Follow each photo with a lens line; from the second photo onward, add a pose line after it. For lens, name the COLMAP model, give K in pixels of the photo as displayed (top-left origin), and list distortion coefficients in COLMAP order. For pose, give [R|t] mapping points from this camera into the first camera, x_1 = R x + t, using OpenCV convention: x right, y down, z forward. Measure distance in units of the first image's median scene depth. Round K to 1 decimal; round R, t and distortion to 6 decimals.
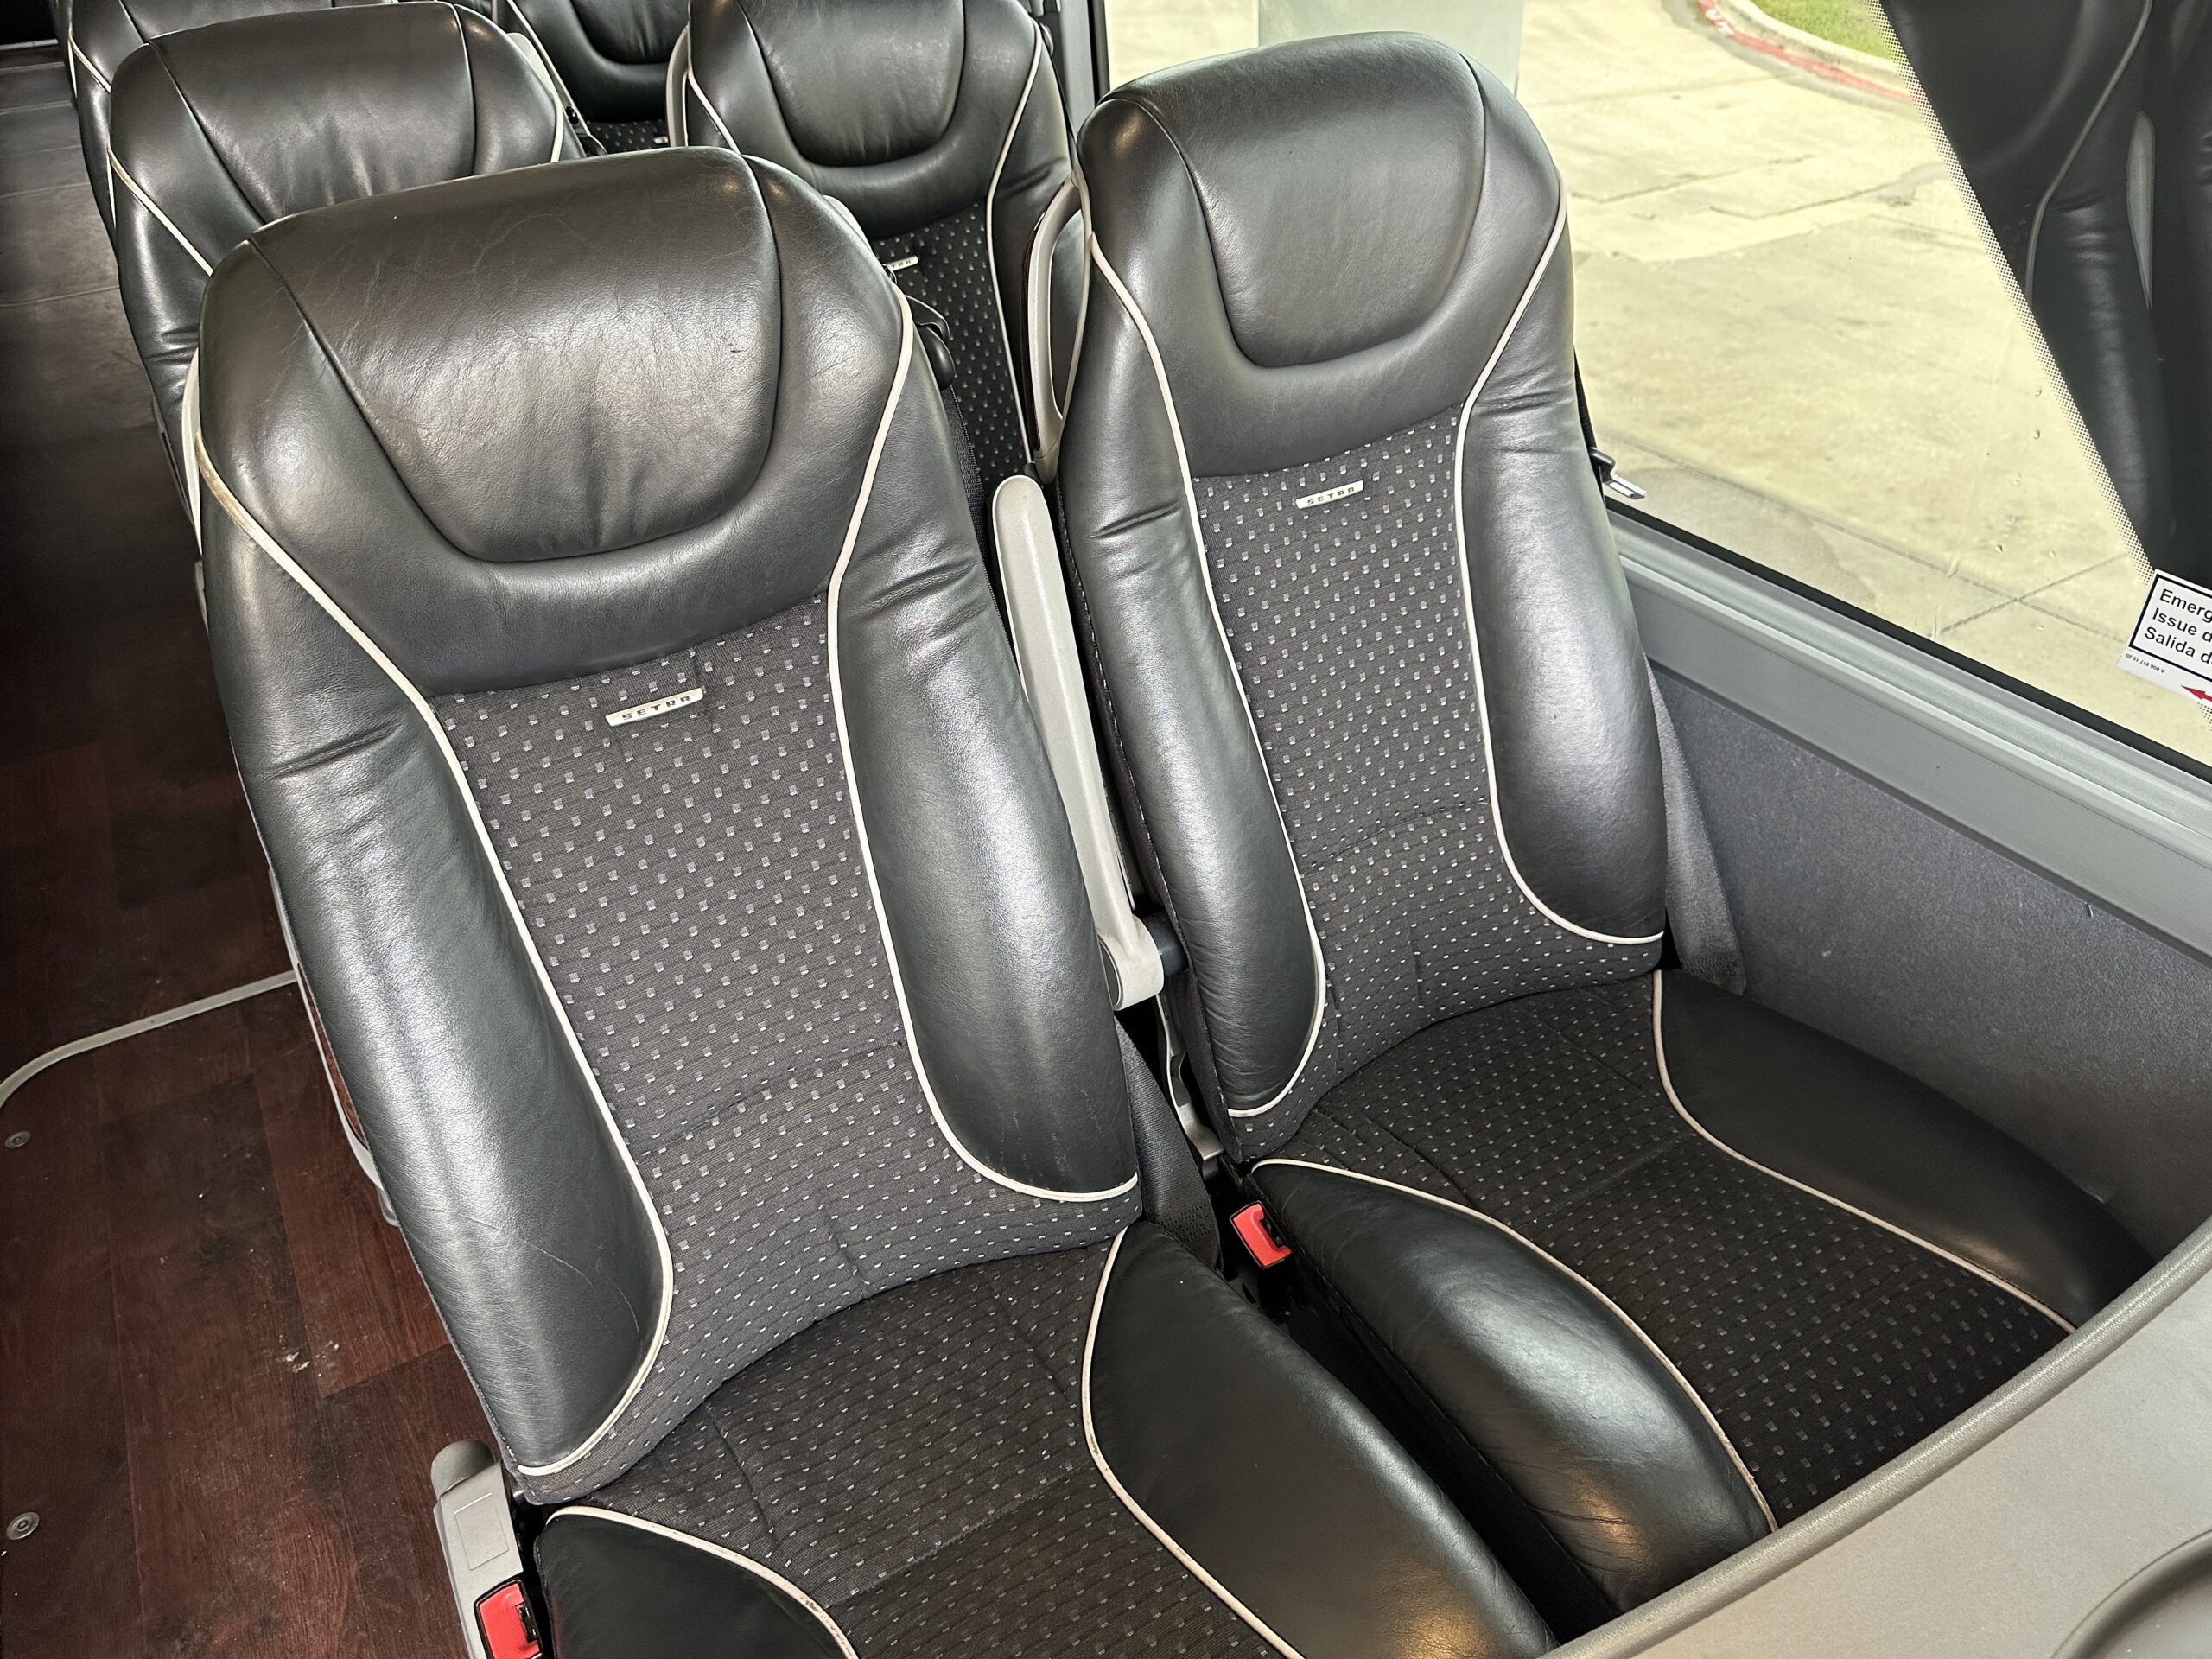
lens RADIAL K [[1554.7, 0, 1116.2], [0, 1554.7, 822.4], [0, 0, 1]] dist [0.026952, -0.023402]
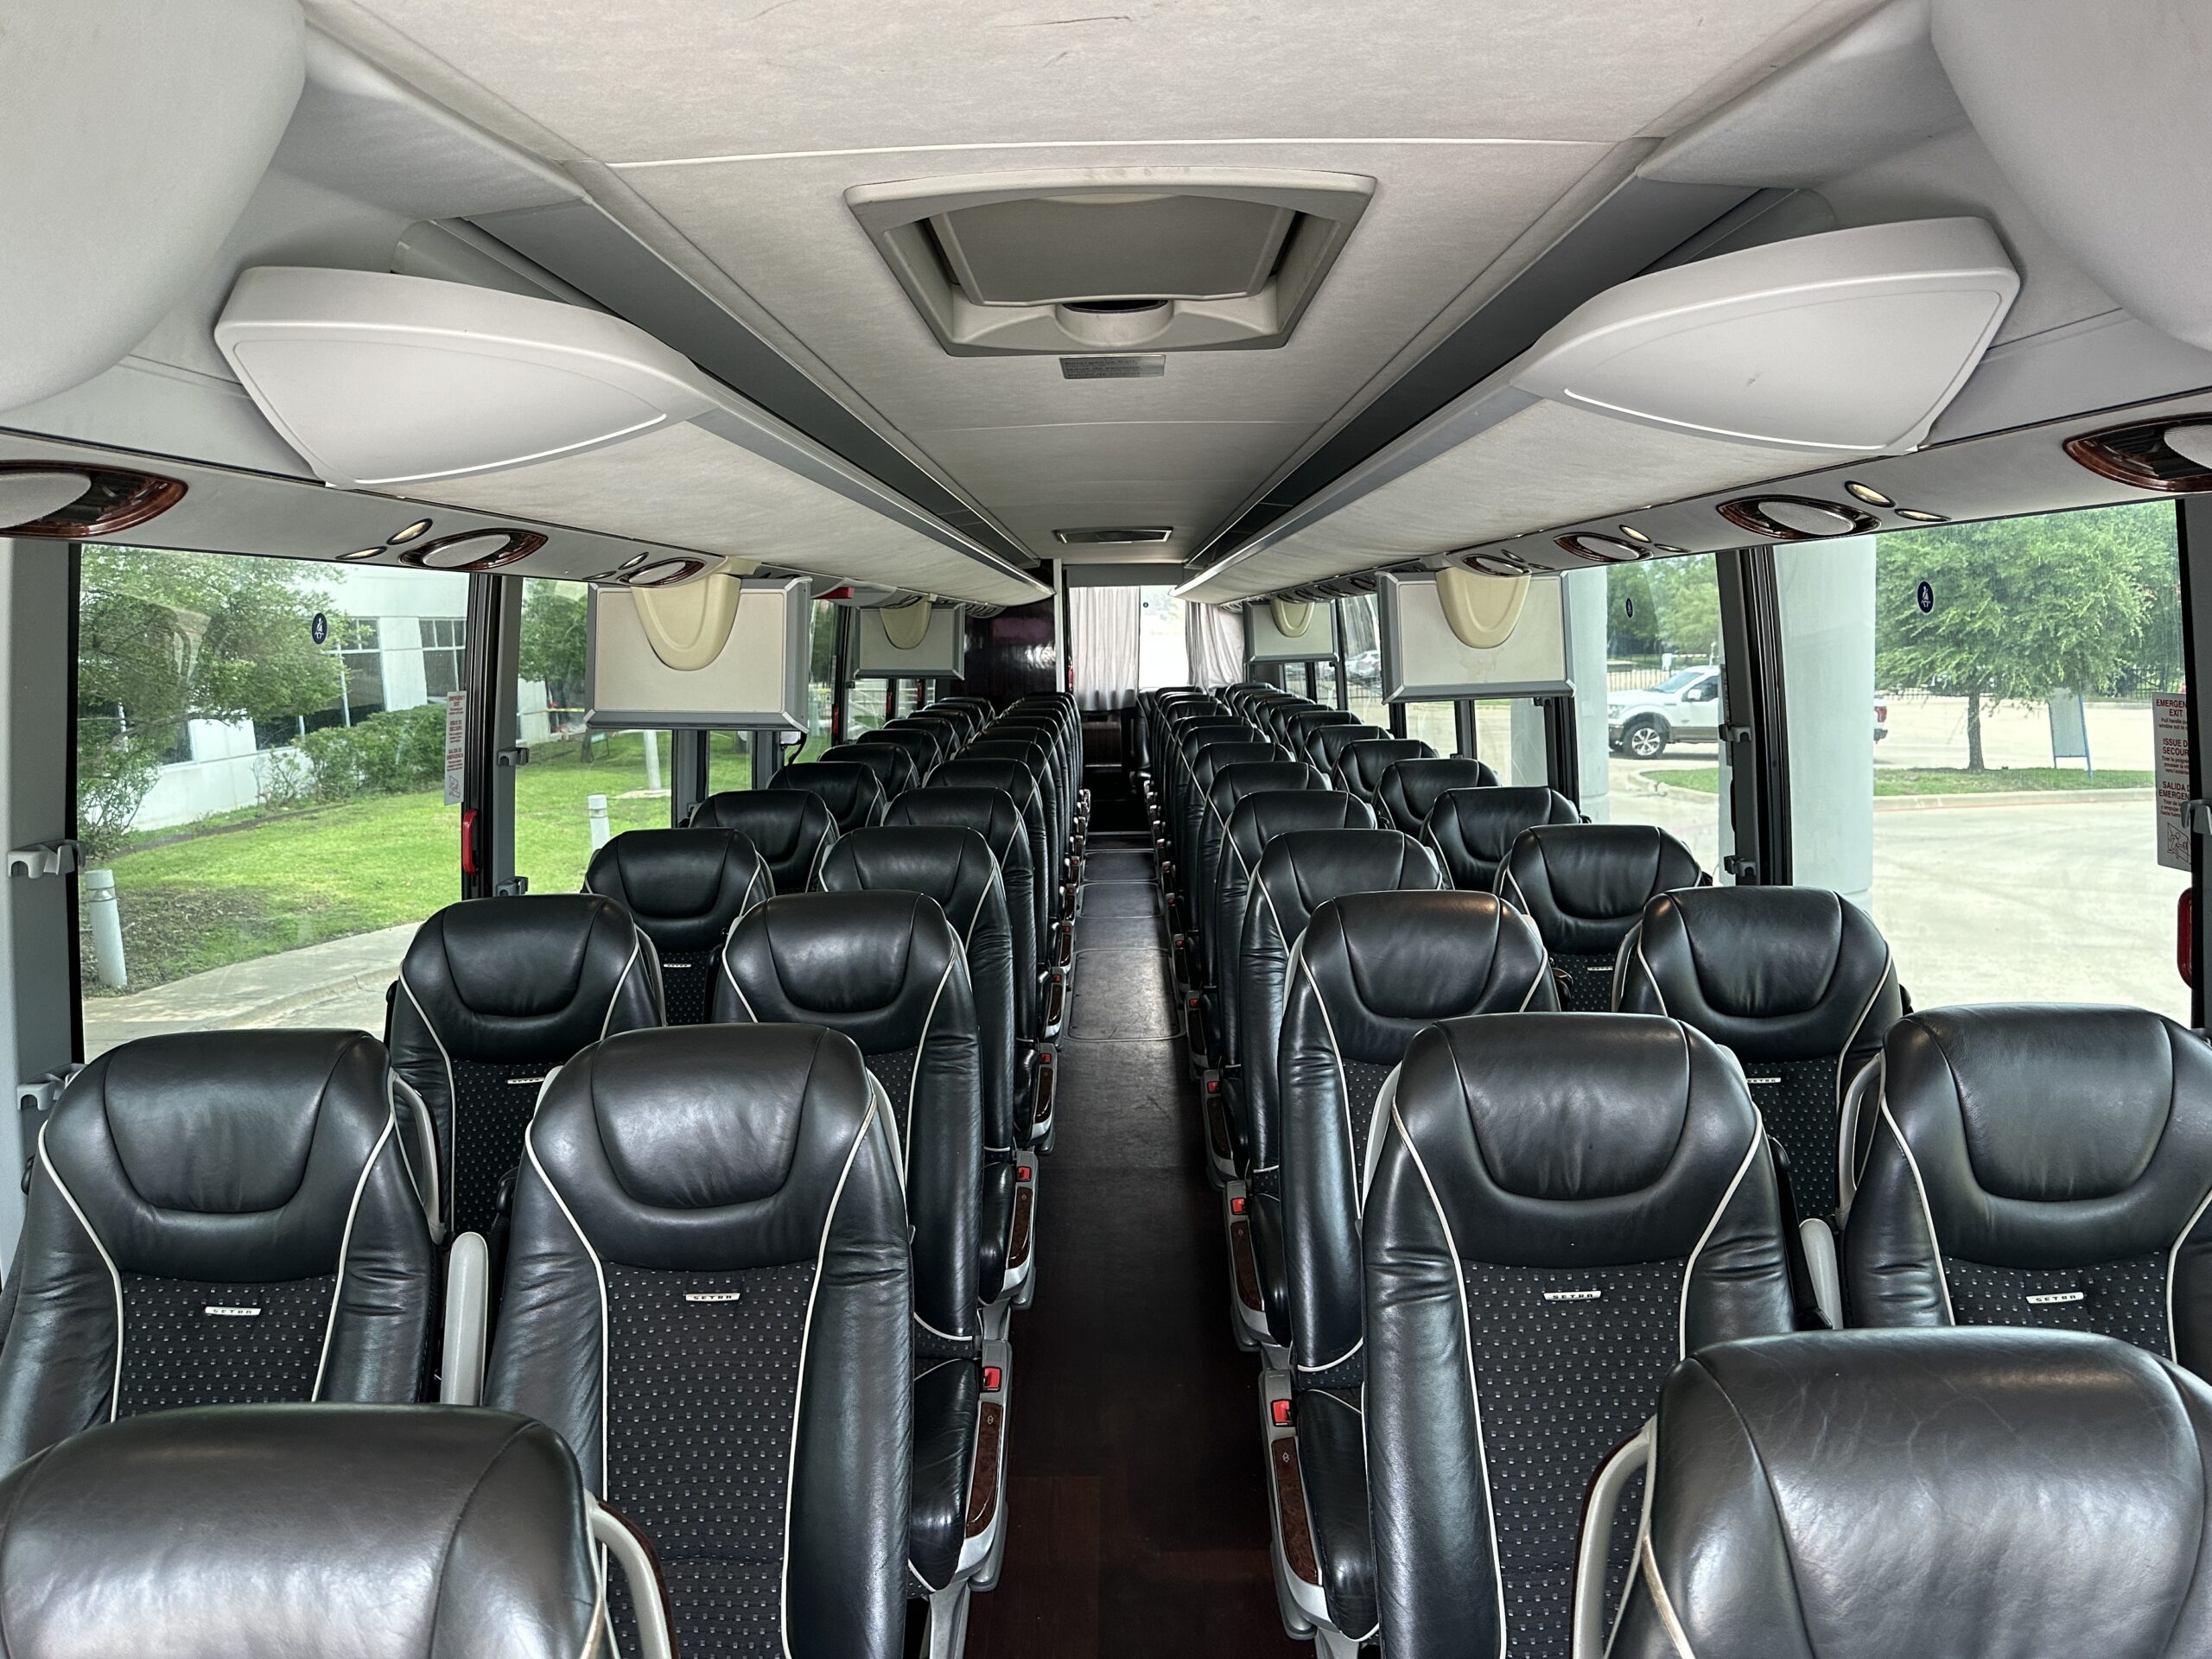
lens RADIAL K [[1554.7, 0, 1116.2], [0, 1554.7, 822.4], [0, 0, 1]] dist [0.026952, -0.023402]
pose [[0.860500, 0.087000, -0.501966, -0.180870], [-0.305207, 0.876955, -0.371212, -0.076078], [0.407907, 0.472631, 0.781173, -0.136026]]
